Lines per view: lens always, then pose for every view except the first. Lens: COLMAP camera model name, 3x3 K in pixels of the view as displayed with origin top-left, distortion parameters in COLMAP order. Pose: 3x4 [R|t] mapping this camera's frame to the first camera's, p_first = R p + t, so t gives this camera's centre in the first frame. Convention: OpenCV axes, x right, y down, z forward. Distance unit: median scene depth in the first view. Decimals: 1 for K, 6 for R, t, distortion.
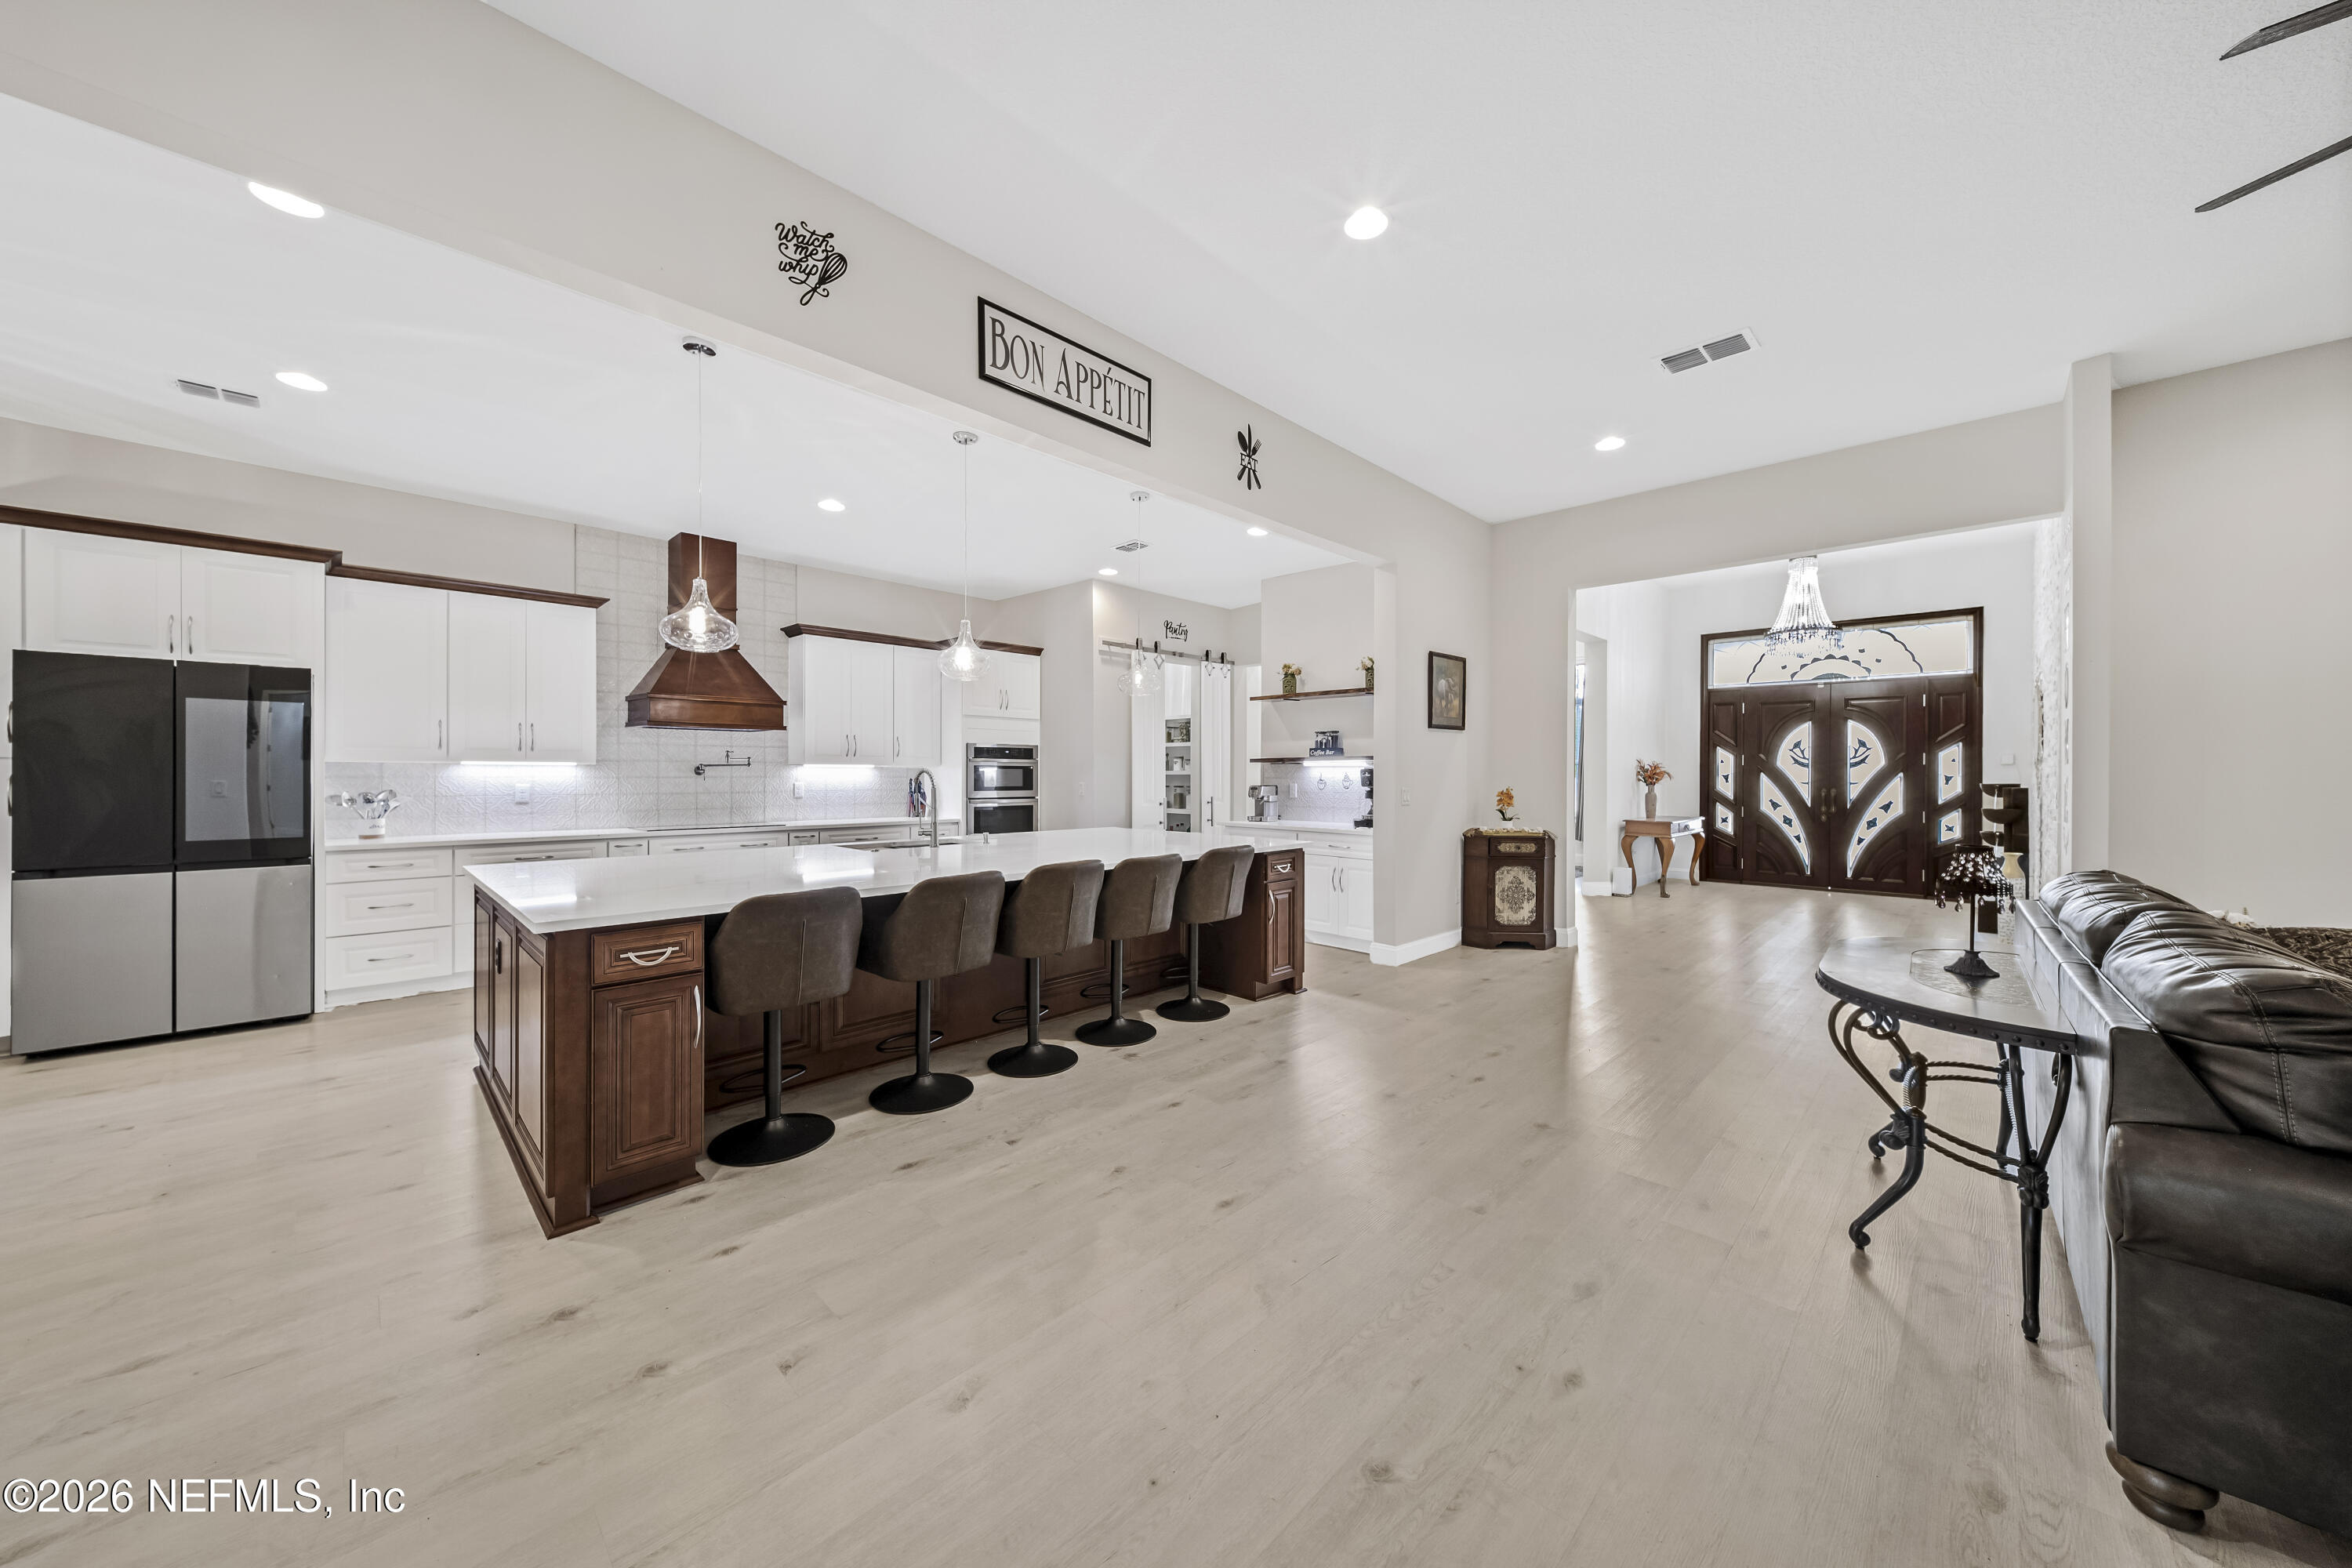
lens RADIAL K [[811.2, 0, 1181.0], [0, 811.2, 778.3], [0, 0, 1]] dist [0.003358, -0.000376]
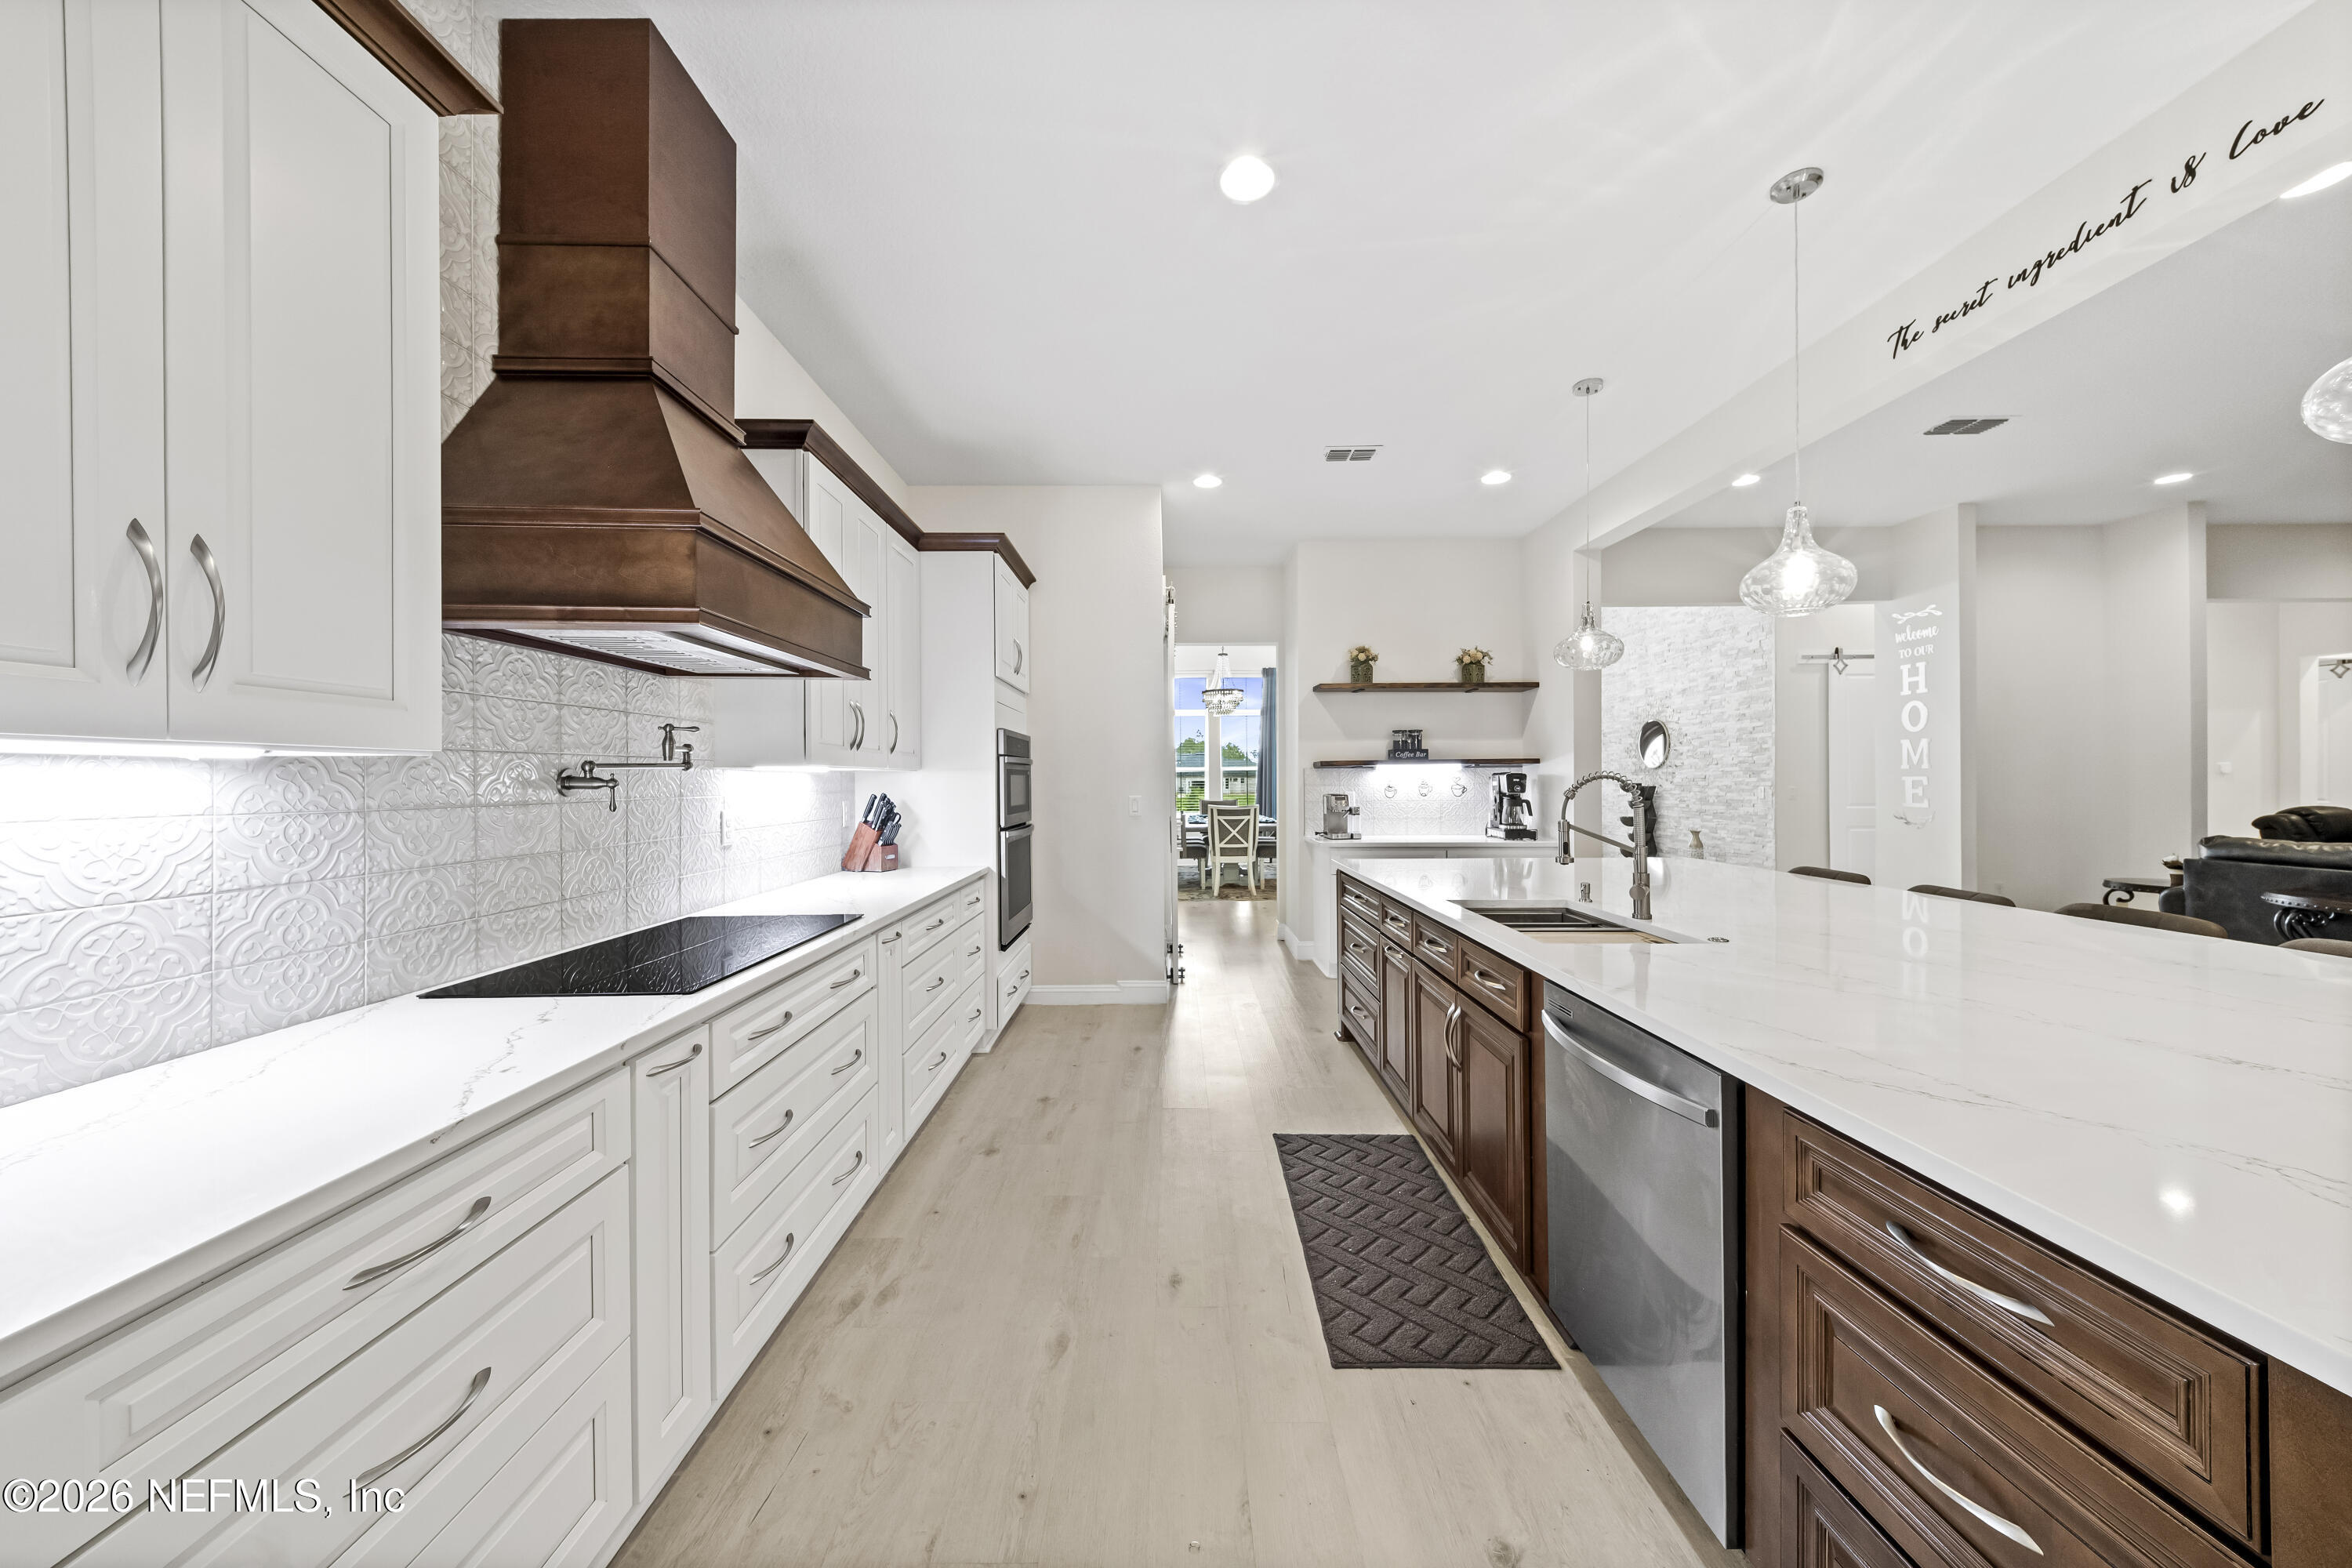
lens RADIAL K [[812.0, 0, 1172.2], [0, 812.0, 775.1], [0, 0, 1]] dist [0.013197, -0.005631]
pose [[0.716478, -0.003050, 0.697603, -0.672060], [0.011588, 0.999905, -0.007530, -0.006939], [-0.697513, 0.013479, 0.716445, 0.620759]]
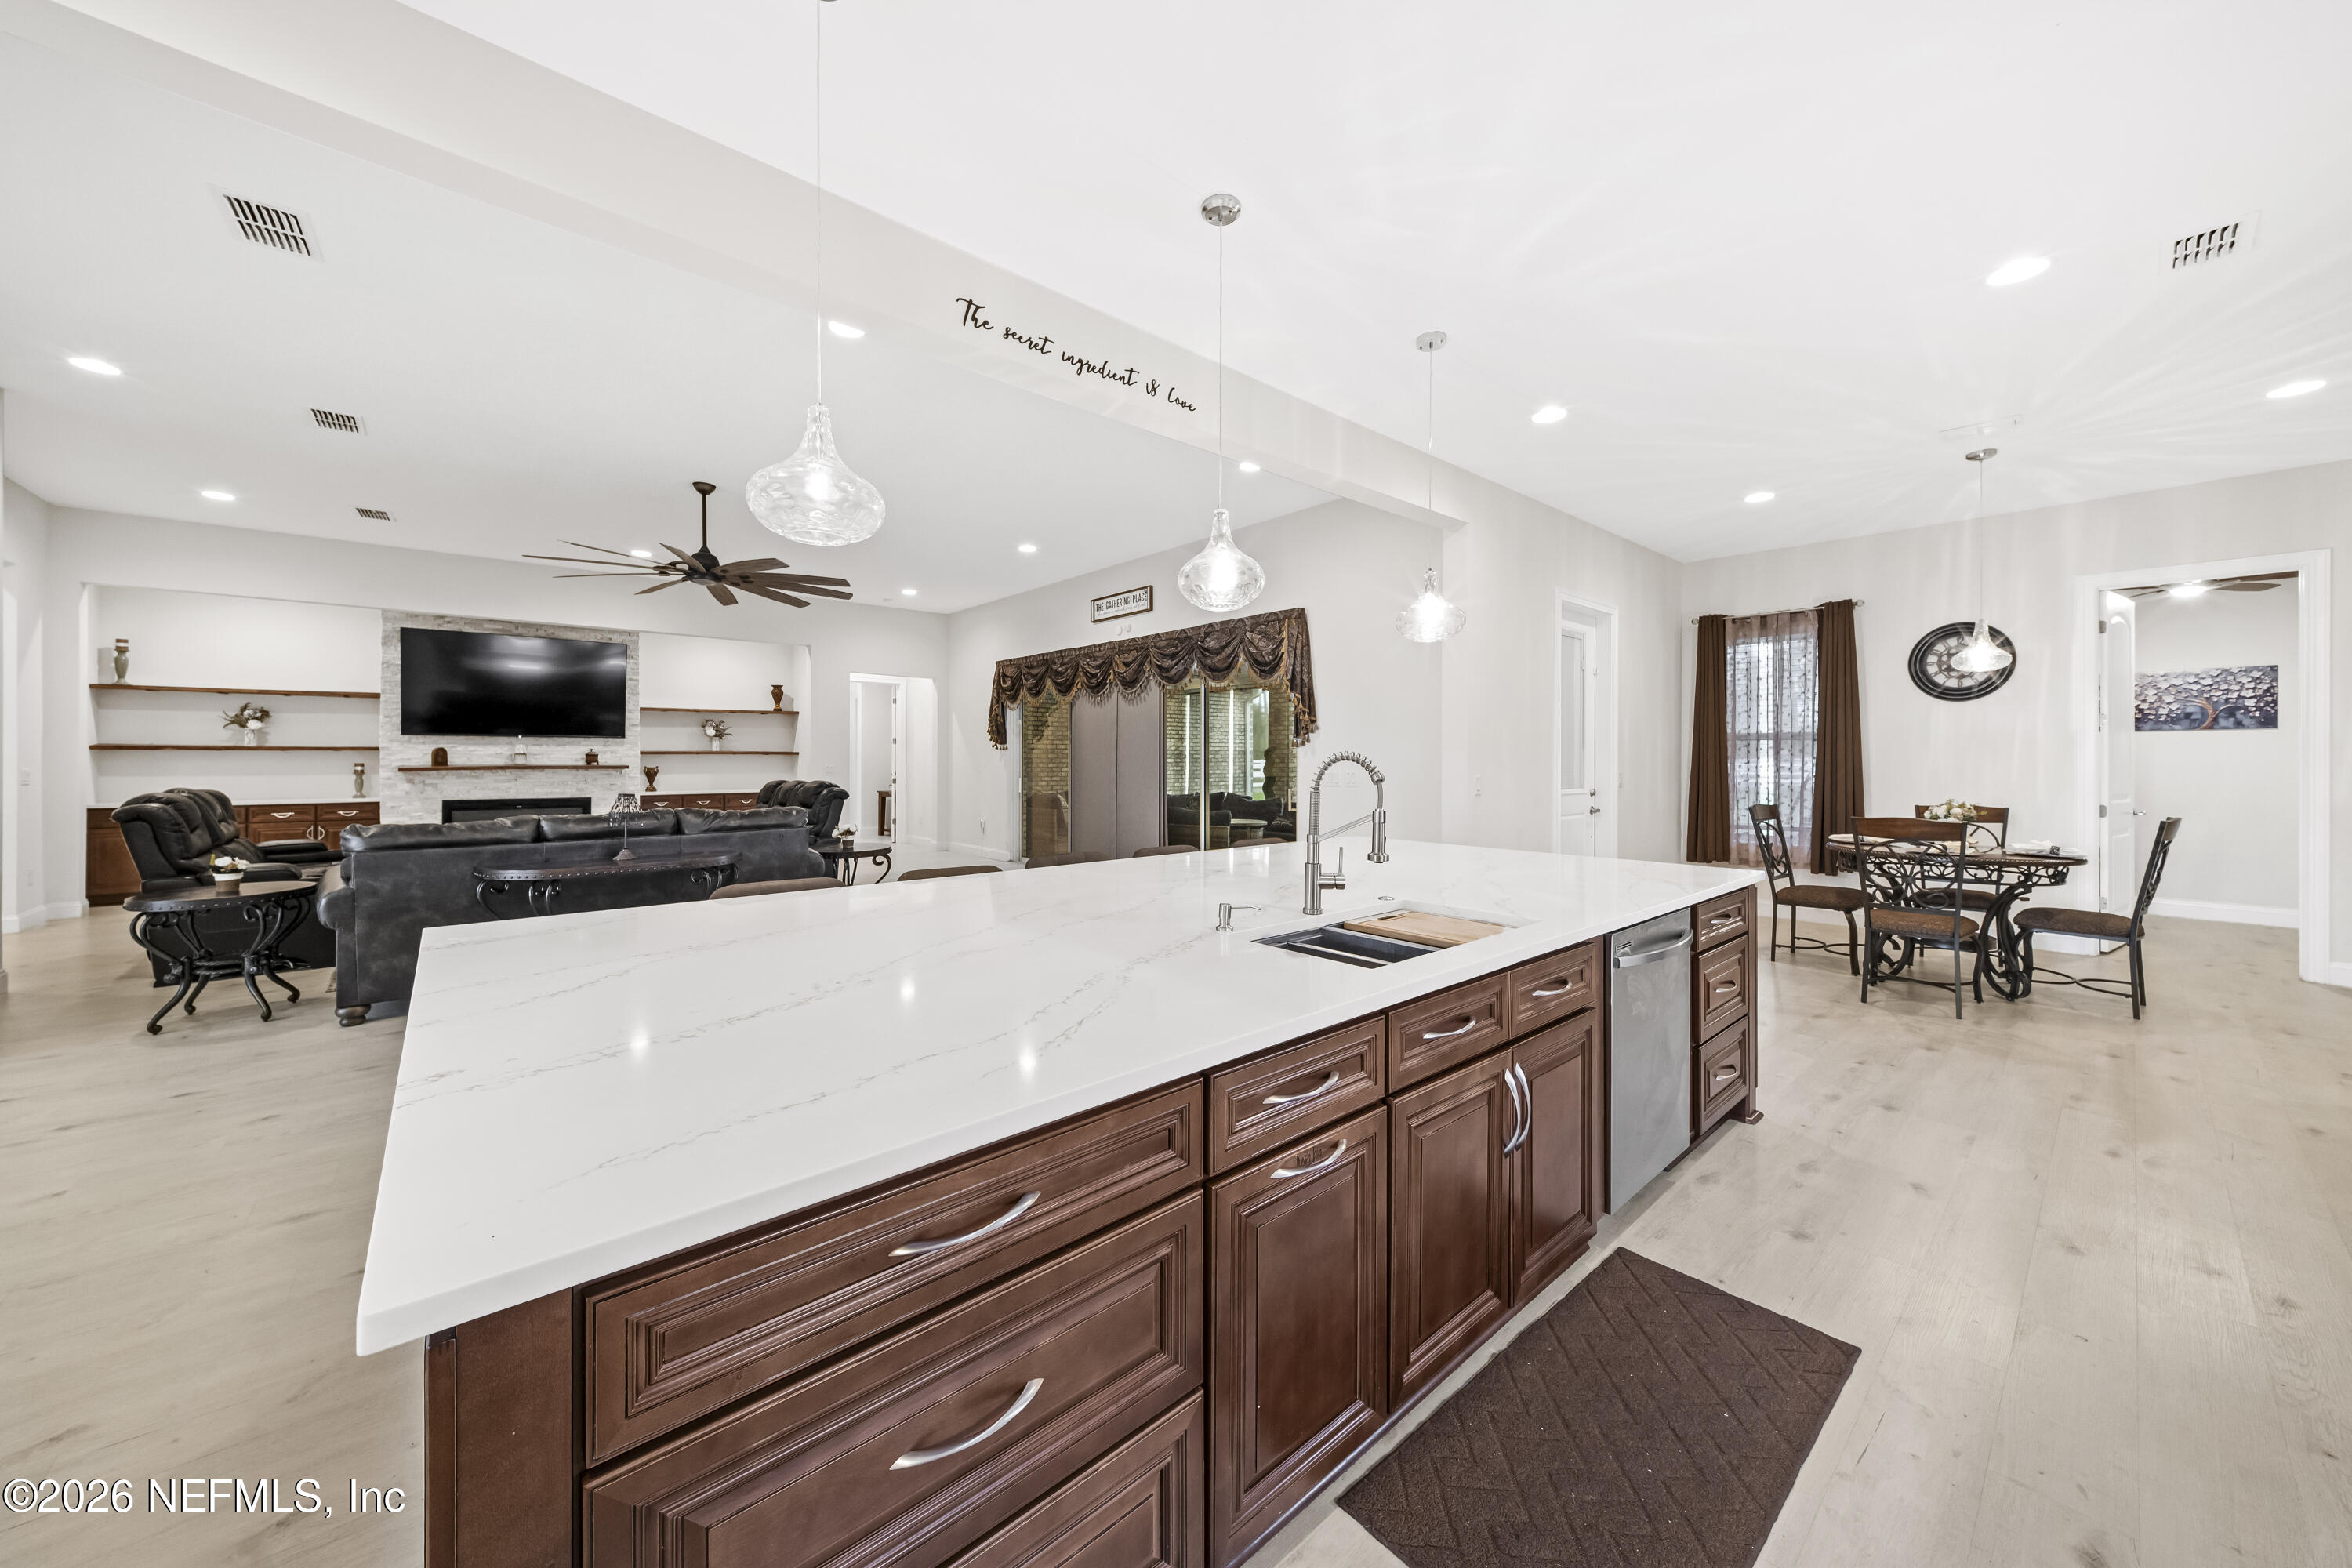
lens RADIAL K [[820.4, 0, 1177.3], [0, 820.4, 758.1], [0, 0, 1]] dist [0.014055, -0.005704]
pose [[-0.996635, -0.004541, 0.081842, -0.197442], [-0.004150, 0.999979, 0.004952, -0.007779], [-0.081863, 0.004595, -0.996633, 1.116973]]
